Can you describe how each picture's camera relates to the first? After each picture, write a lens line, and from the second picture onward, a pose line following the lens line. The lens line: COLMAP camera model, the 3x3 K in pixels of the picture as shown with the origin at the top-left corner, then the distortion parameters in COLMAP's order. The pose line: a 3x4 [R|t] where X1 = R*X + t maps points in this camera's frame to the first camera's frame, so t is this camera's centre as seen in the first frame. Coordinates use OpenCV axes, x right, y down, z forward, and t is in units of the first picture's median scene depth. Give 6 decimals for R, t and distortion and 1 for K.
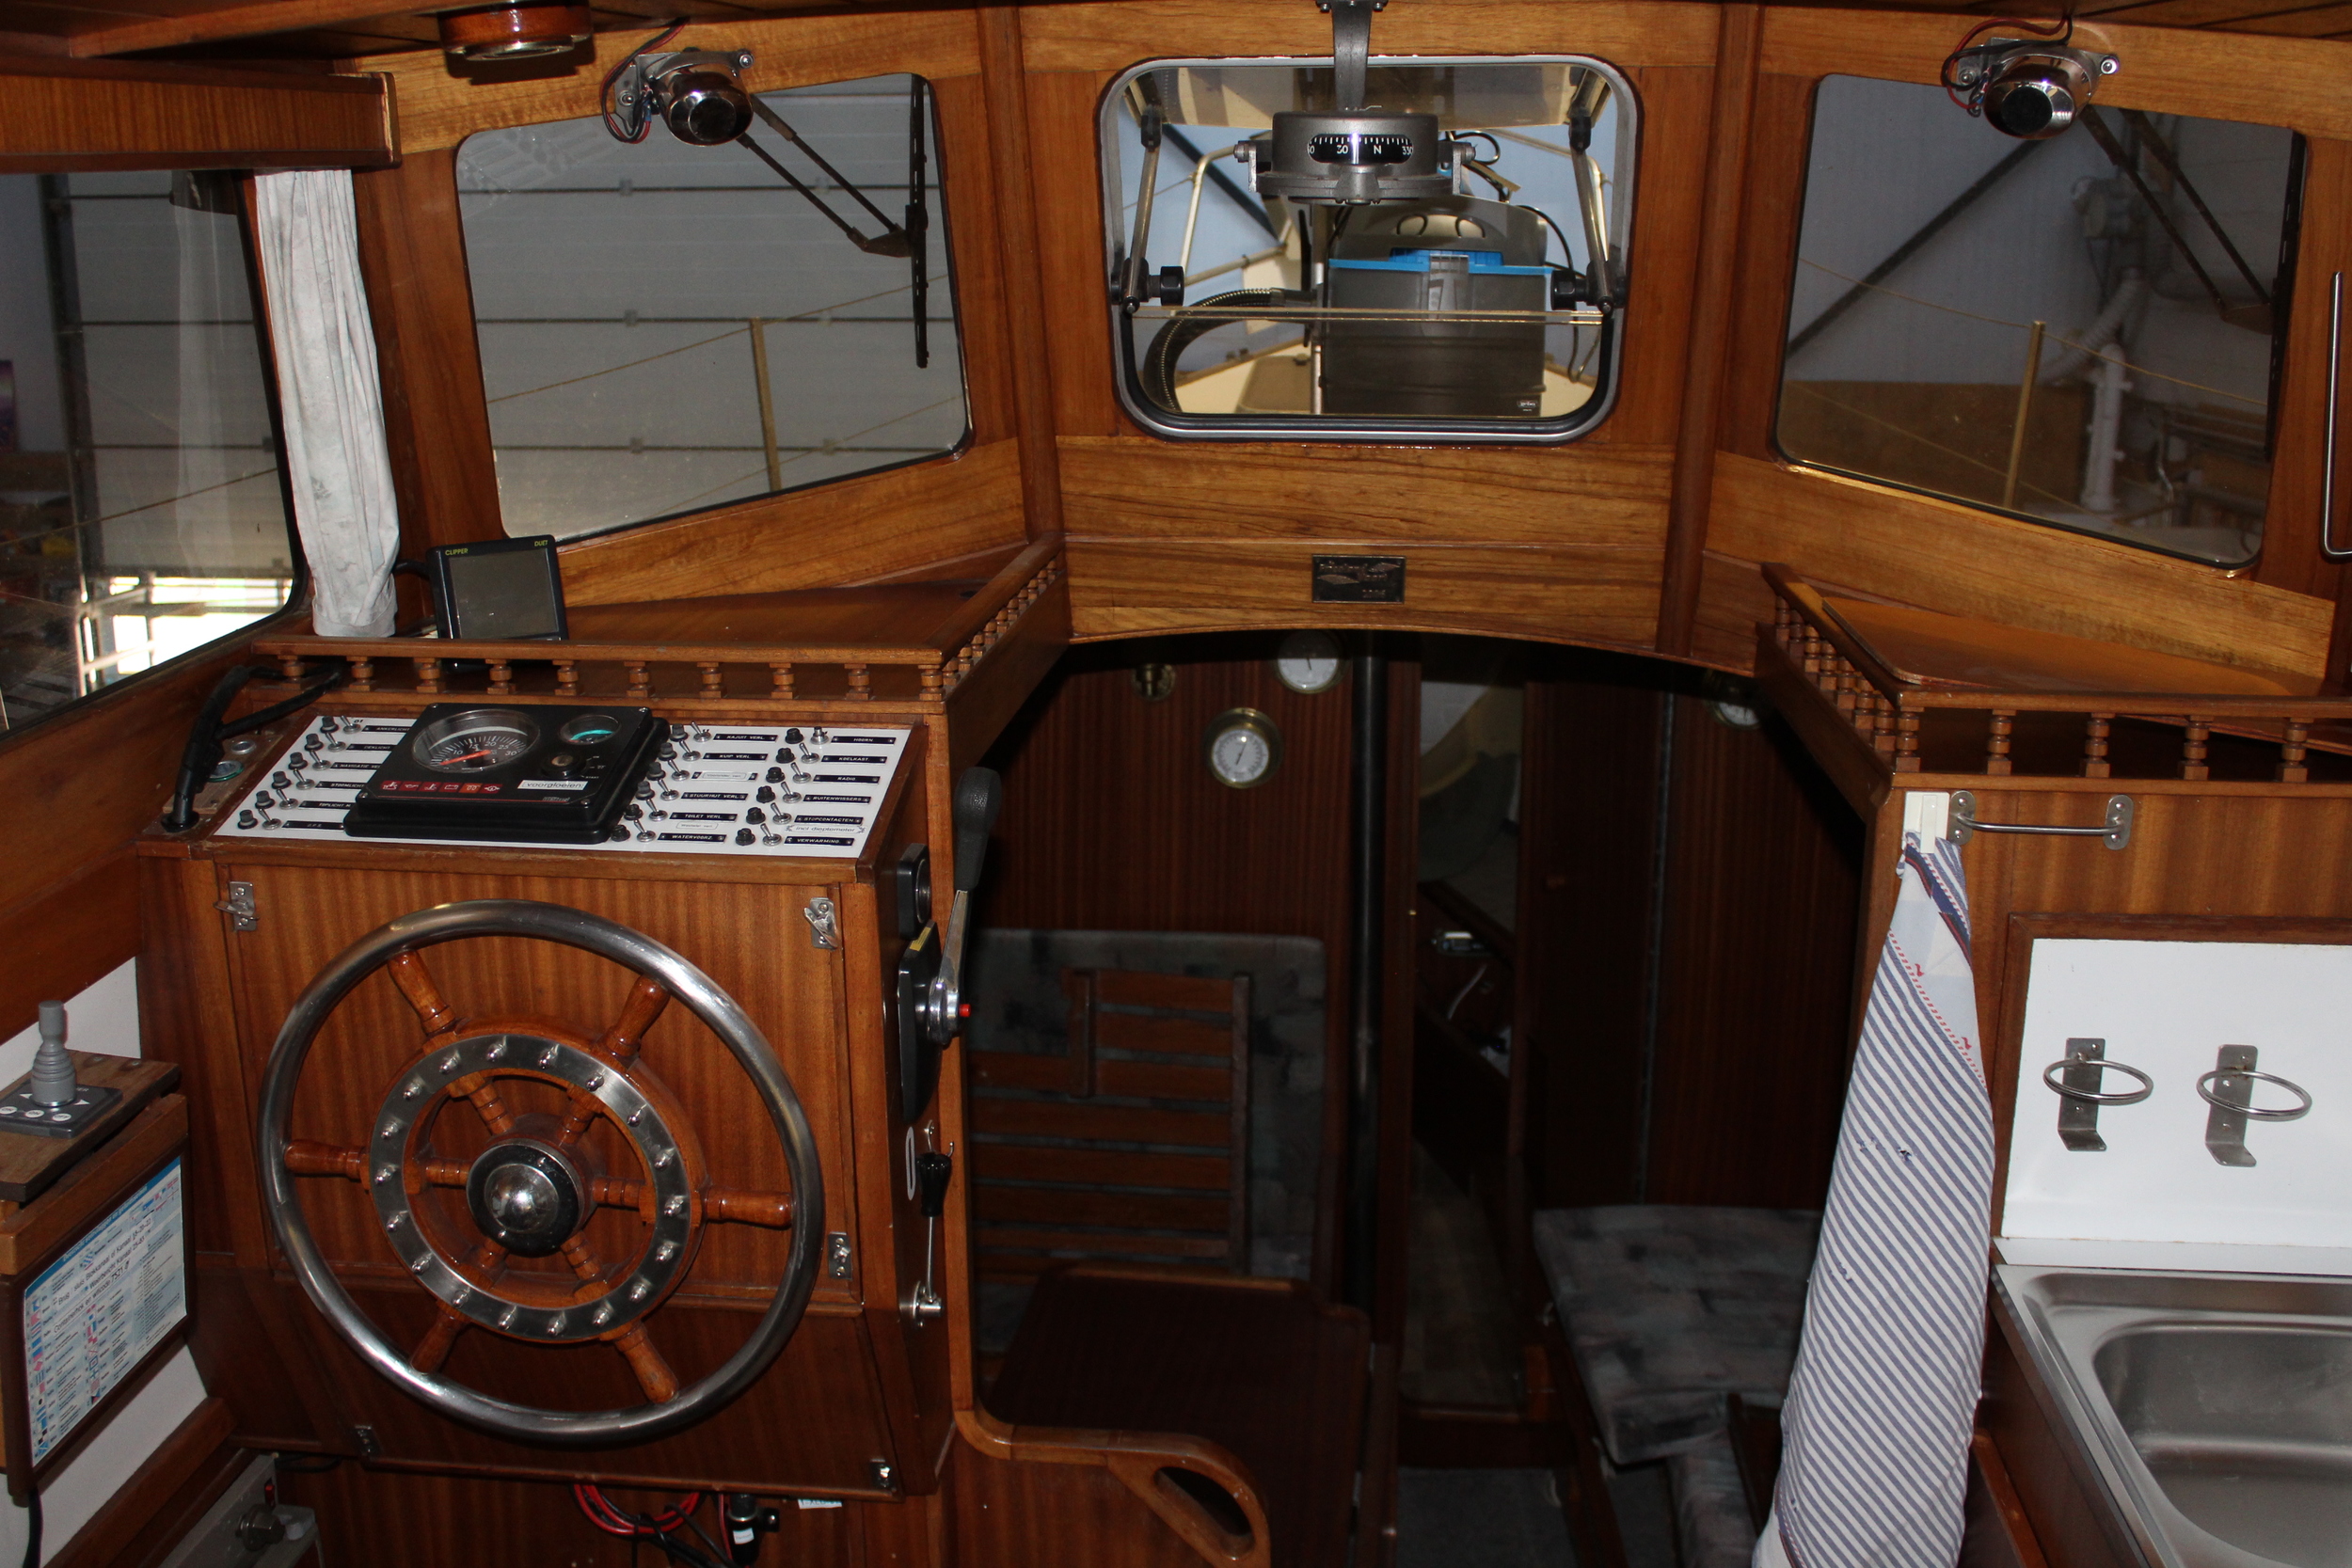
lens RADIAL K [[2243.1, 0, 1165.6], [0, 2243.1, 773.5], [0, 0, 1]] dist [-0.142253, 0.149200]
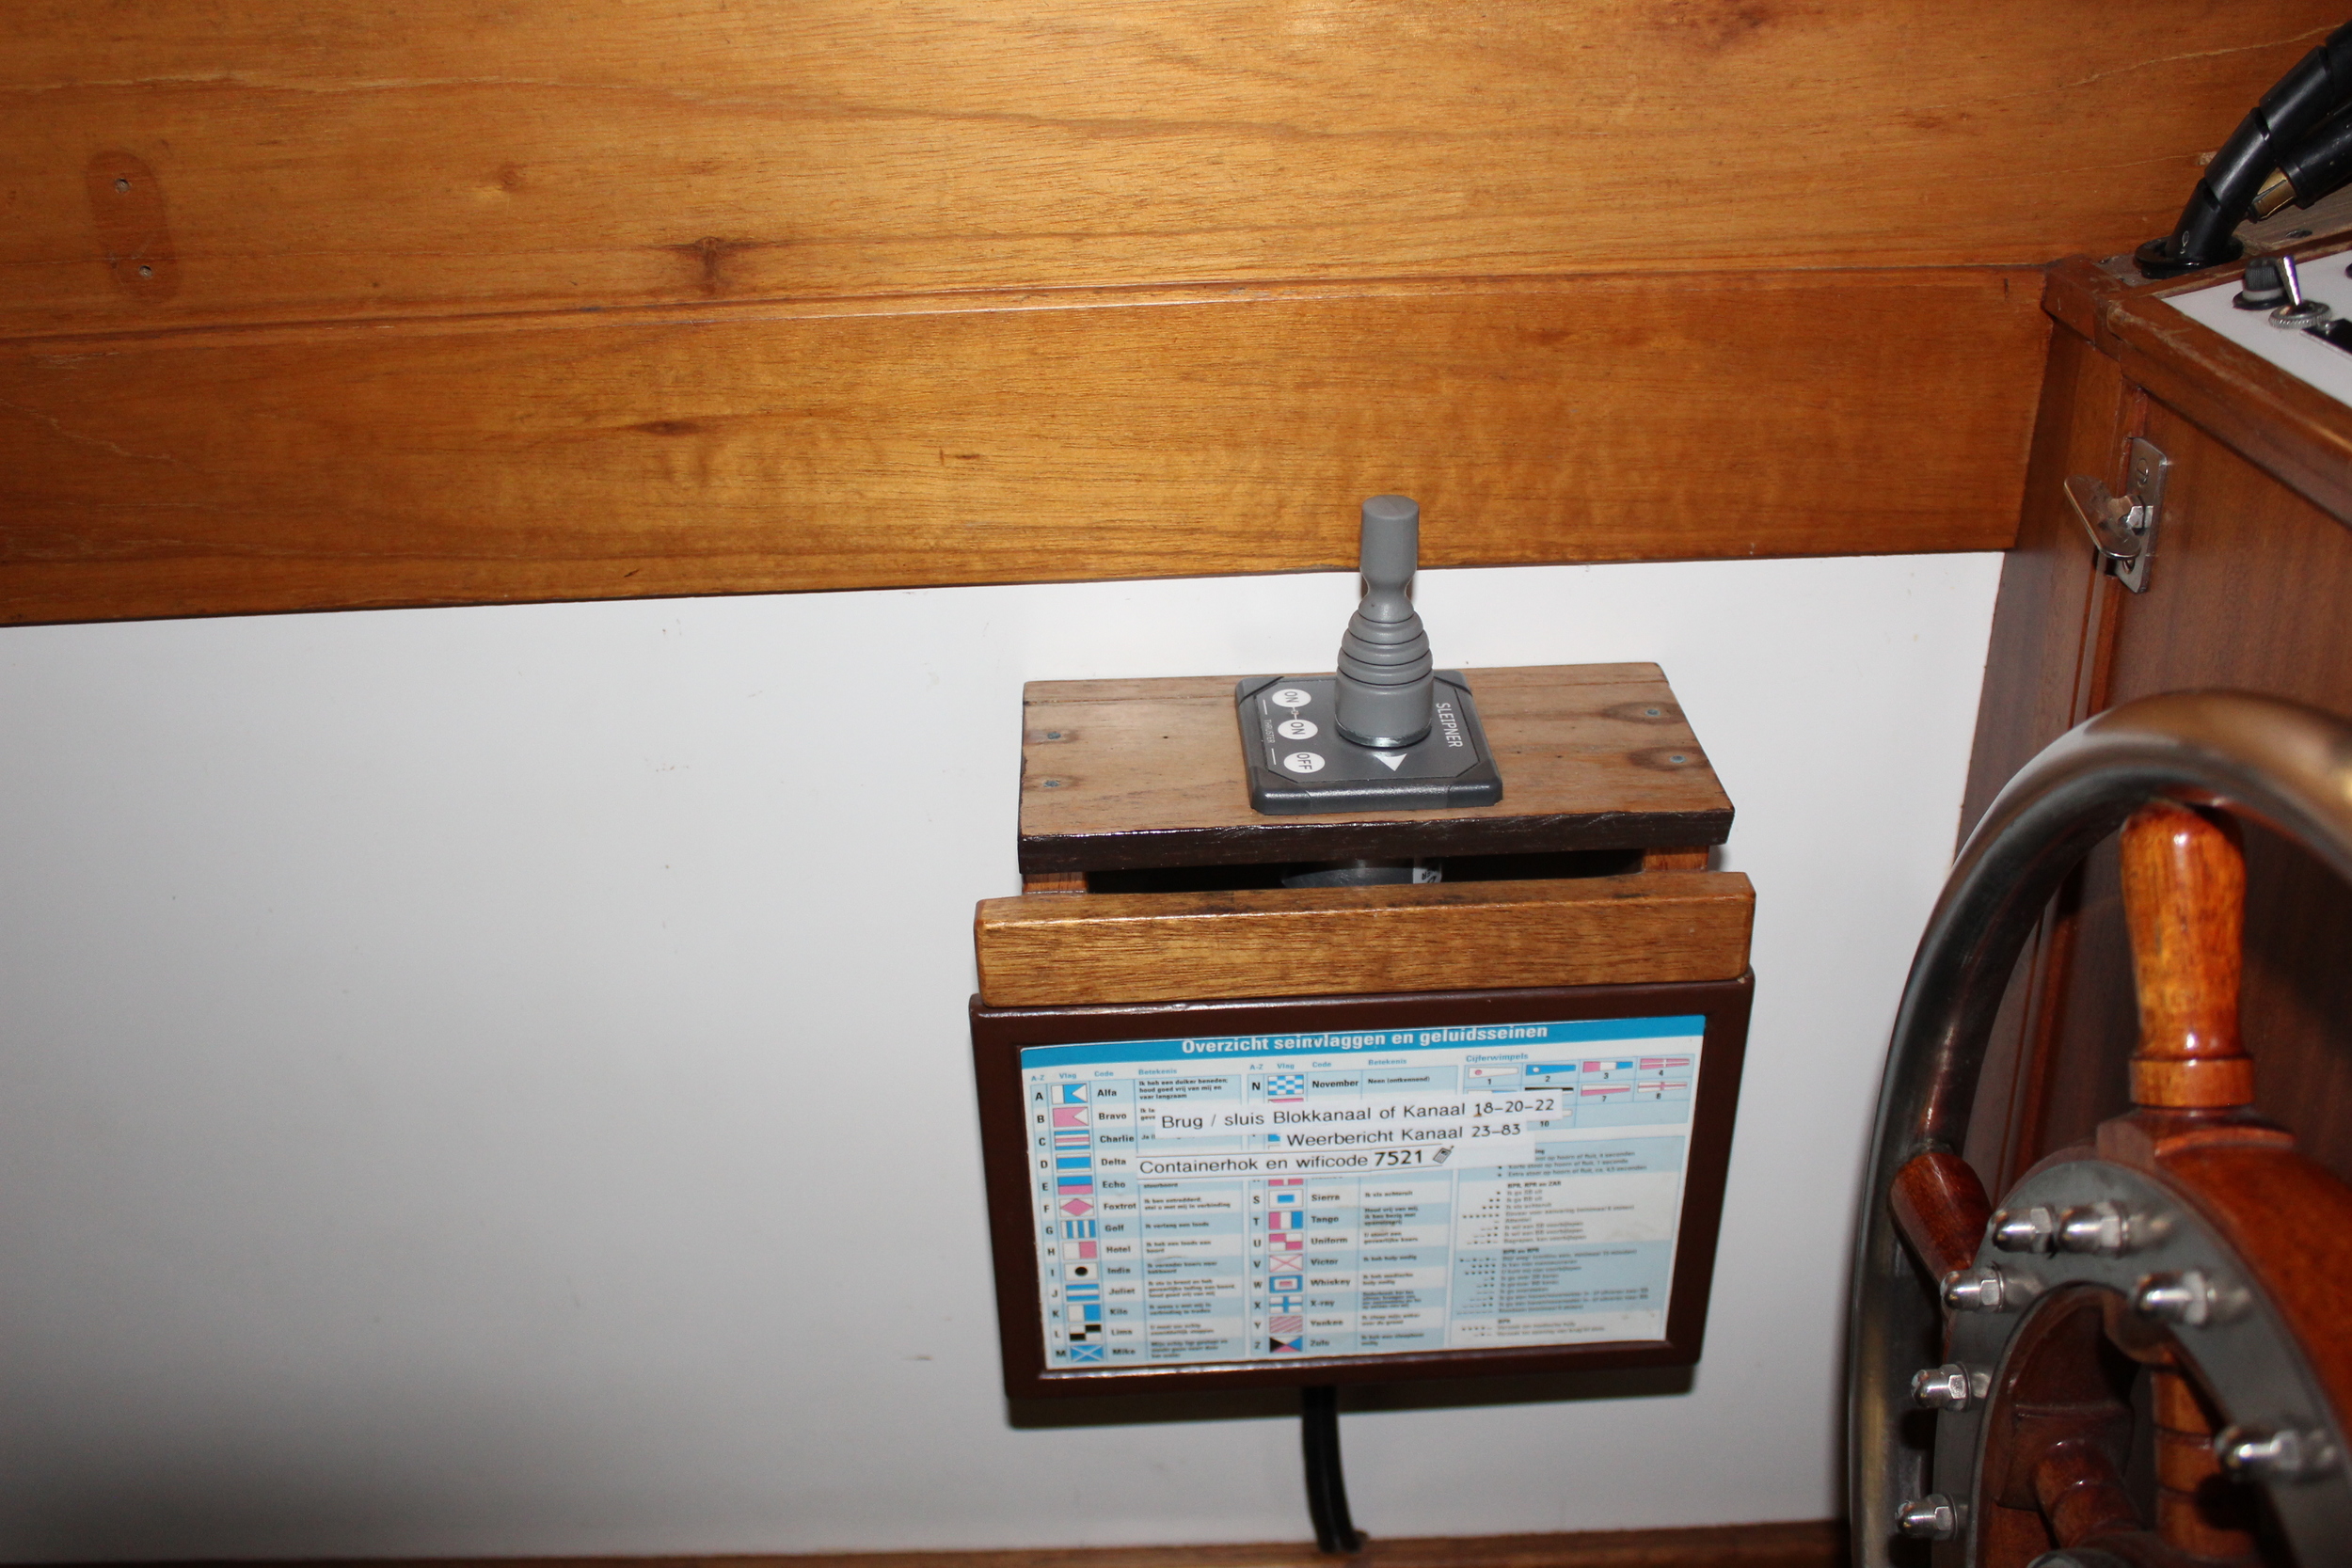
lens RADIAL K [[2243.1, 0, 1165.6], [0, 2243.1, 773.5], [0, 0, 1]] dist [-0.142253, 0.149200]
pose [[0.116950, 0.411995, -0.903650, -0.094426], [-0.241473, 0.894384, 0.376520, 0.002637], [0.963334, 0.174173, 0.204084, 0.709193]]
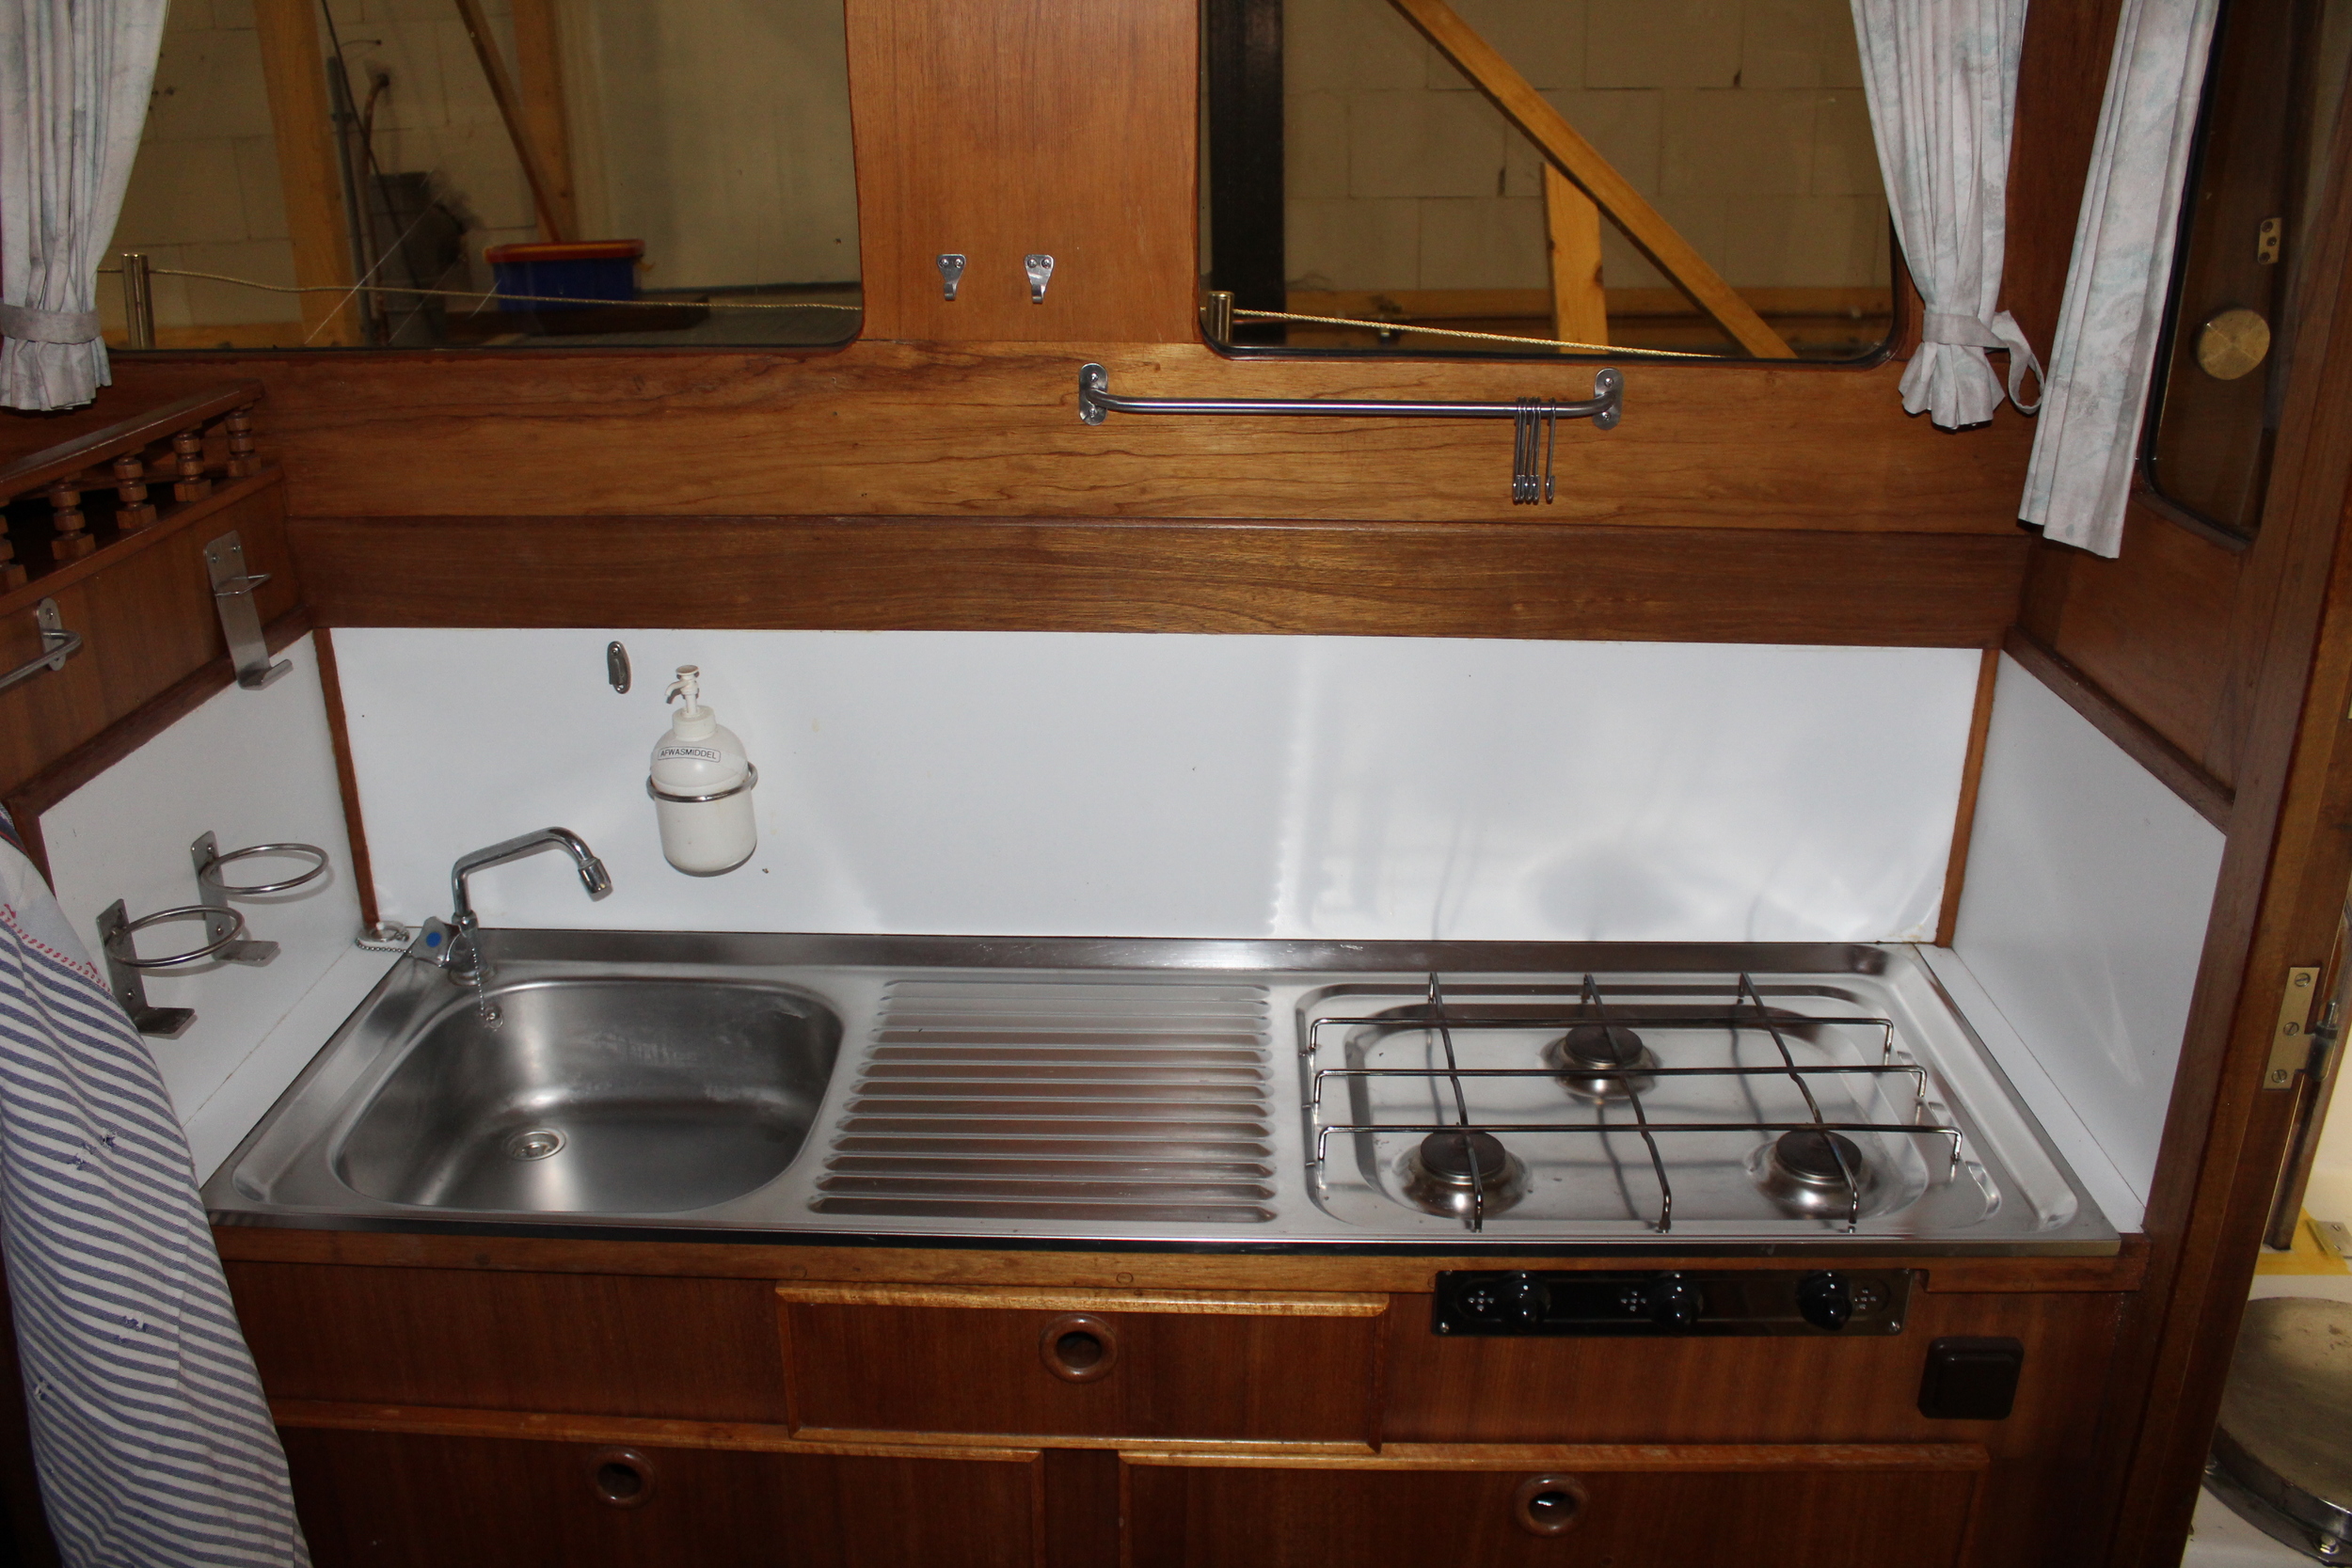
lens RADIAL K [[1930.3, 0, 1176.0], [0, 1930.3, 784.0], [0, 0, 1]] dist [-0.095630, 0.001999]
pose [[-0.076236, -0.363869, 0.928325, -0.208527], [0.256328, 0.892591, 0.370913, -0.067278], [-0.963579, 0.266232, 0.025222, 0.570367]]
